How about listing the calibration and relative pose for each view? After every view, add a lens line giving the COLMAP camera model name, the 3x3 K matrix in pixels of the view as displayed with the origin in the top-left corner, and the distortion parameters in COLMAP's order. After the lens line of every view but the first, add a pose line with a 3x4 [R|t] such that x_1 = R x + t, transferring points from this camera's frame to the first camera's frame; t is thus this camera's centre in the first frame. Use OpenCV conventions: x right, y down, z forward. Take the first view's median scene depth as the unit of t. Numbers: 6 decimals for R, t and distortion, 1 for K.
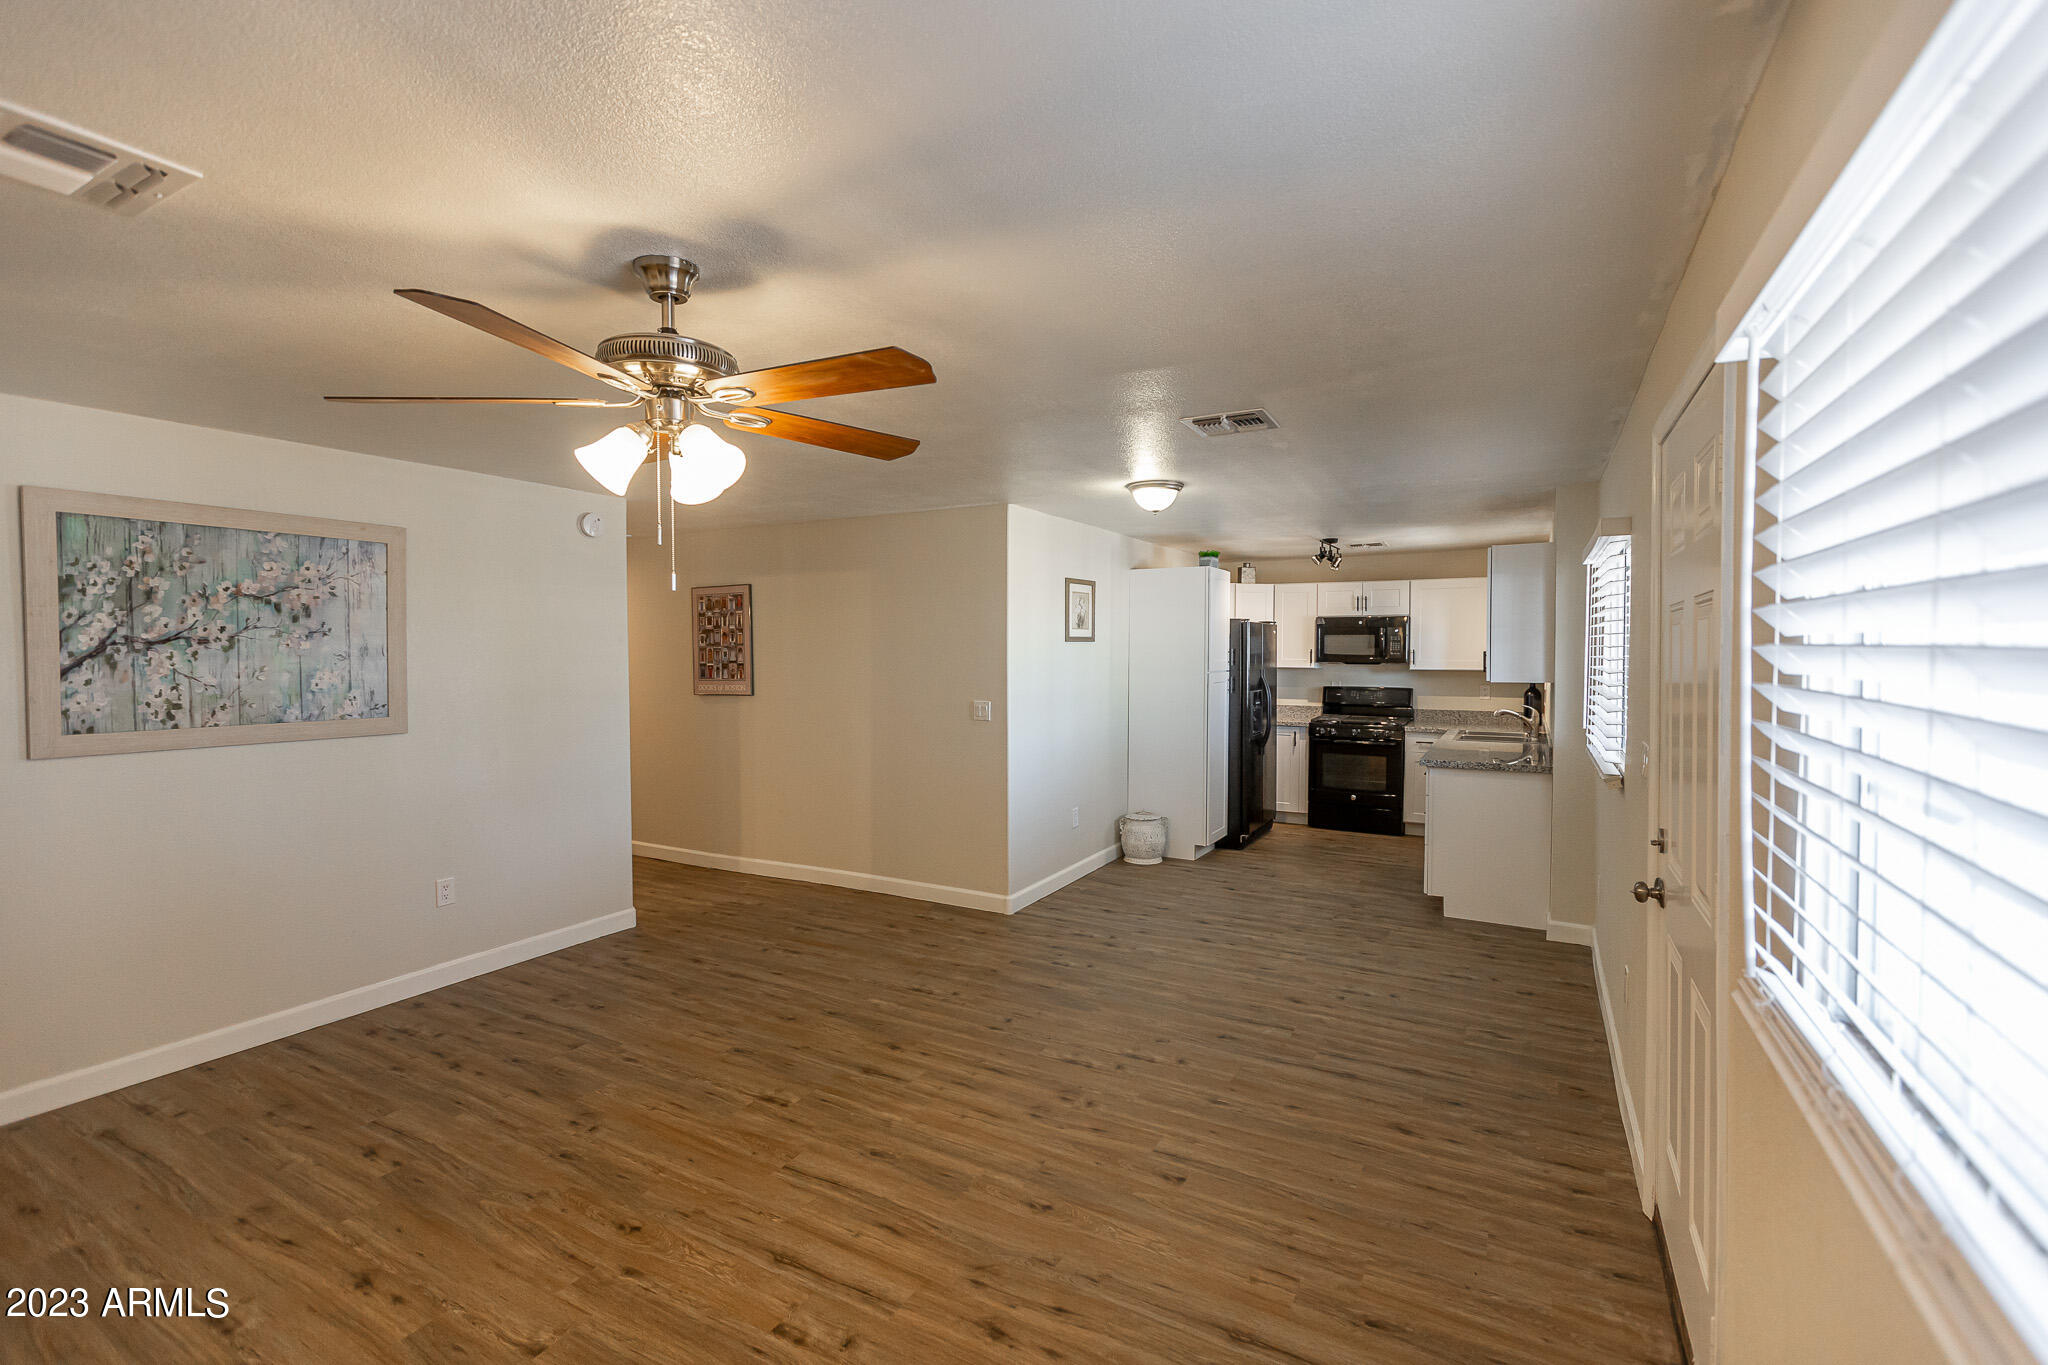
lens RADIAL K [[896.9, 0, 1024.0], [0, 896.9, 682.5], [0, 0, 1]] dist [-0.000510, -0.000244]
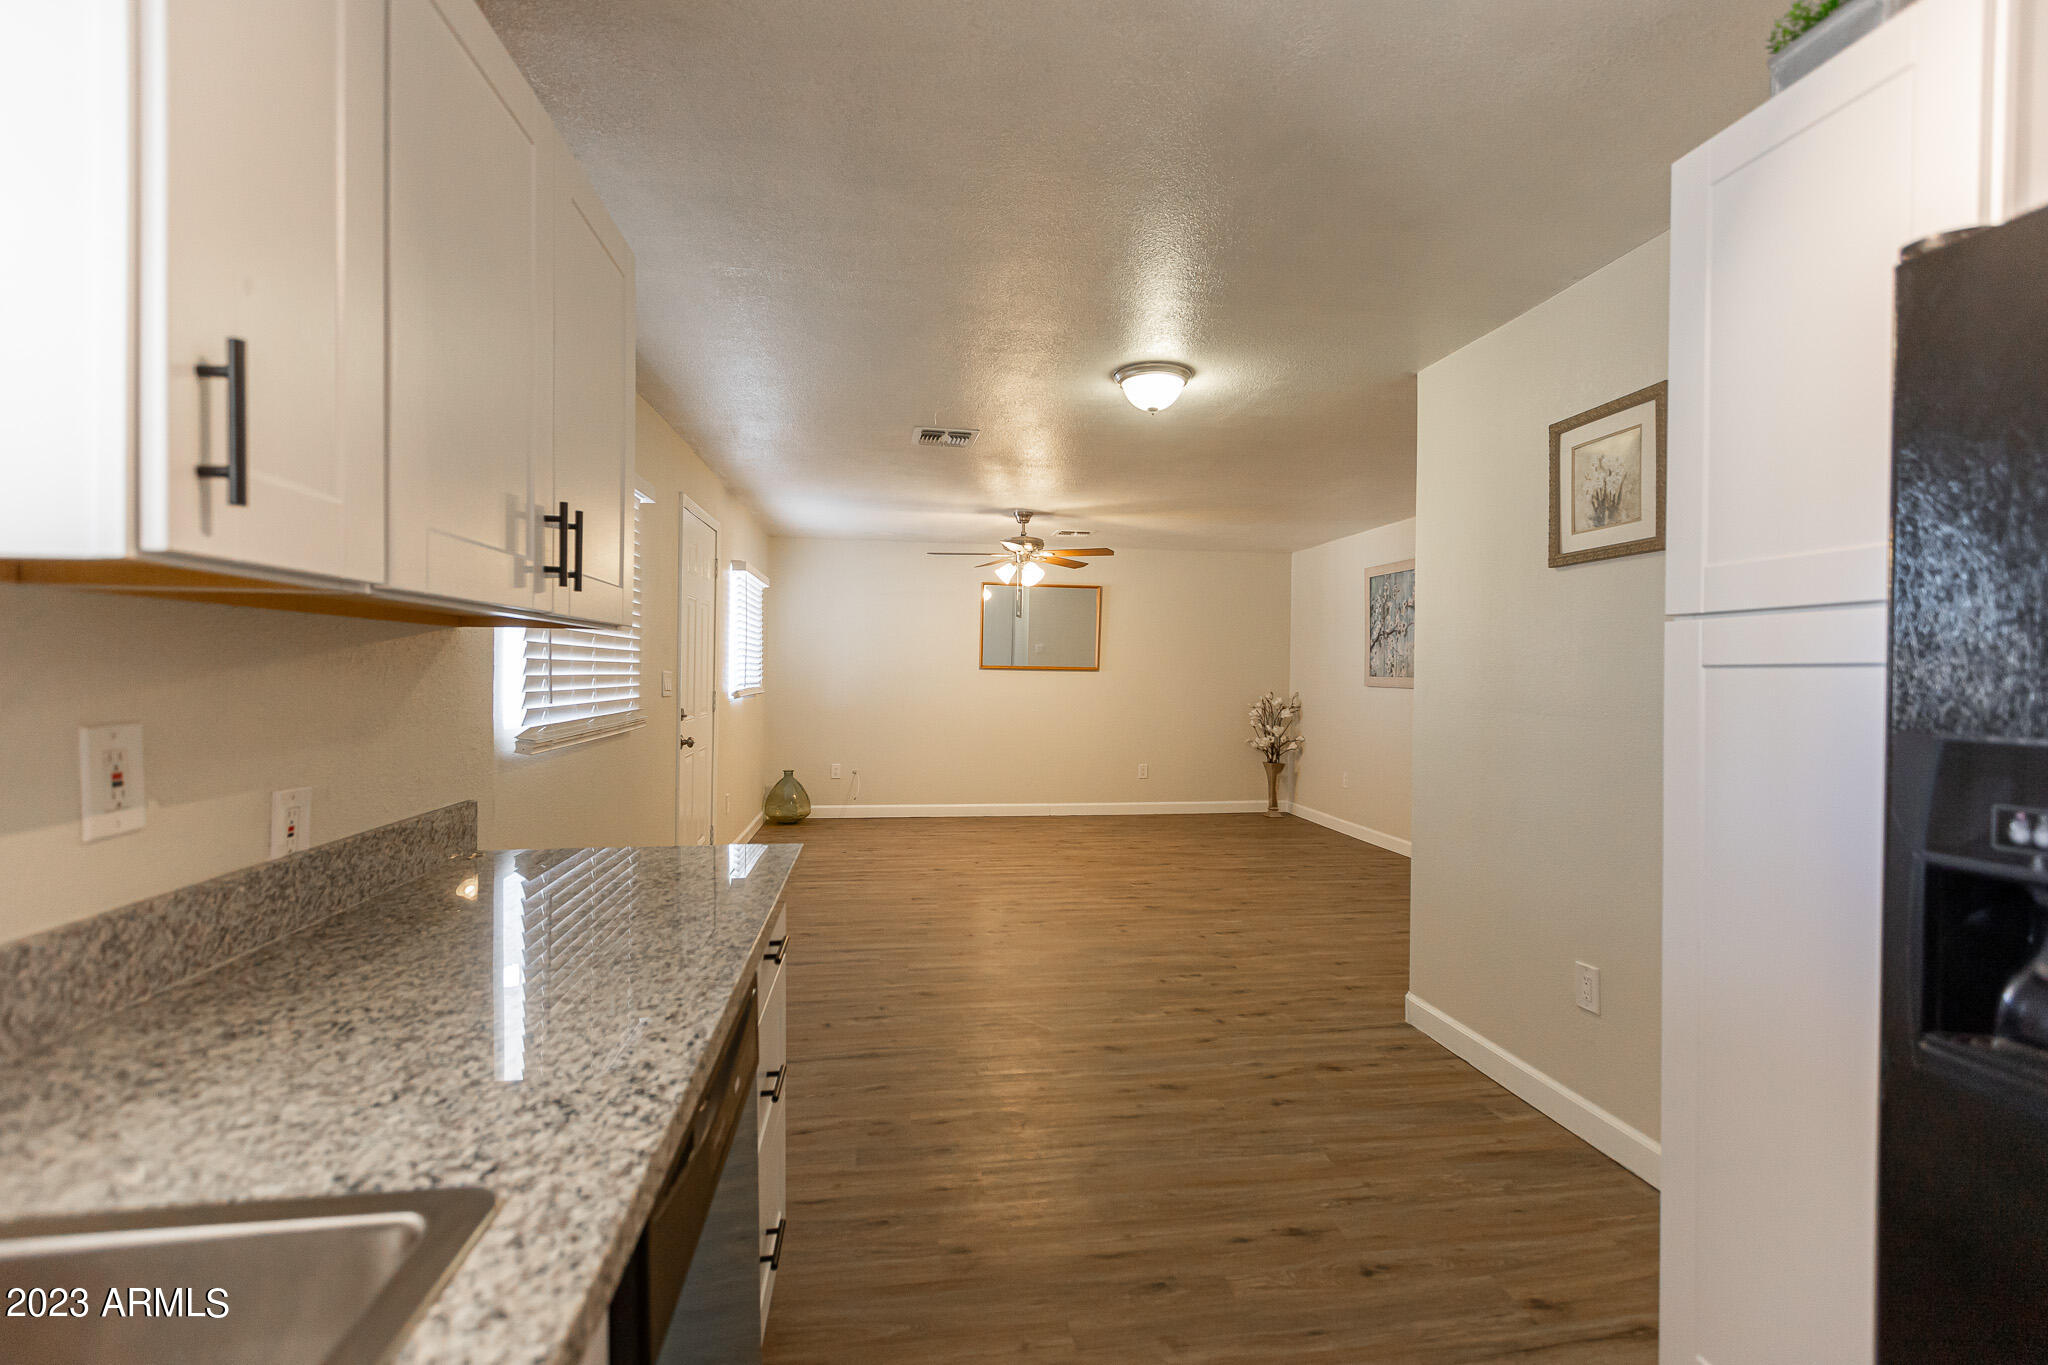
lens RADIAL K [[924.8, 0, 1035.4], [0, 924.8, 679.6], [0, 0, 1]] dist [0.000867, 0.000002]
pose [[-0.785424, 0.000828, -0.618958, 0.631782], [-0.030605, 0.998724, 0.040172, -0.000389], [0.618201, 0.050495, -0.784396, 1.421088]]
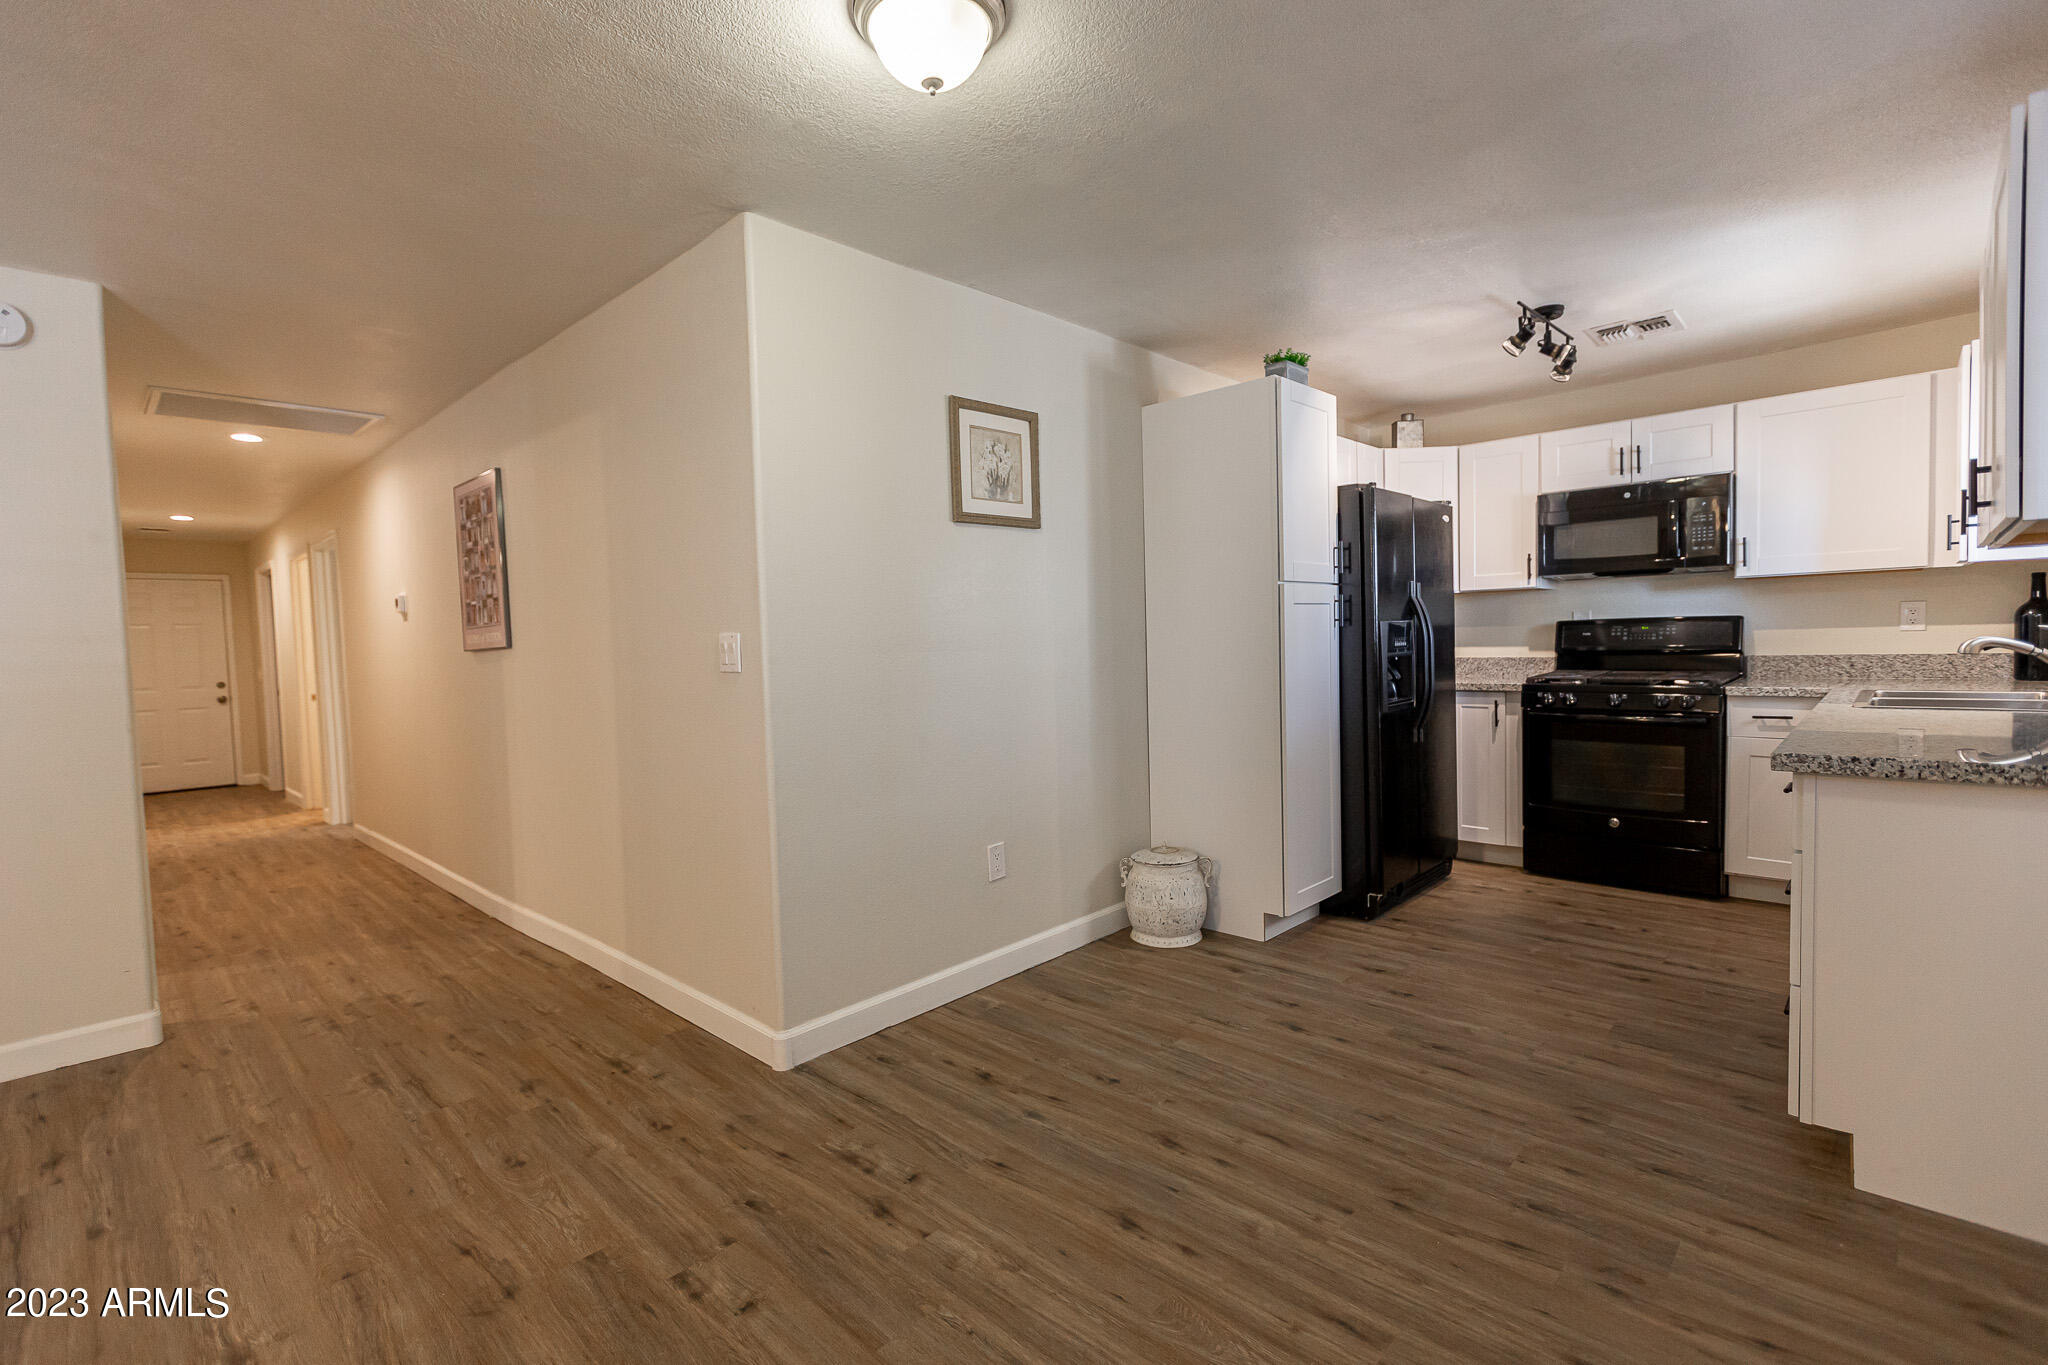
lens RADIAL K [[918.4, 0, 1019.3], [0, 918.4, 681.3], [0, 0, 1]] dist [0.003203, -0.000799]
pose [[0.967362, -0.017787, -0.252772, 0.252528], [0.020996, 0.999729, 0.010004, 0.048556], [0.252525, -0.014985, 0.967474, 0.588805]]
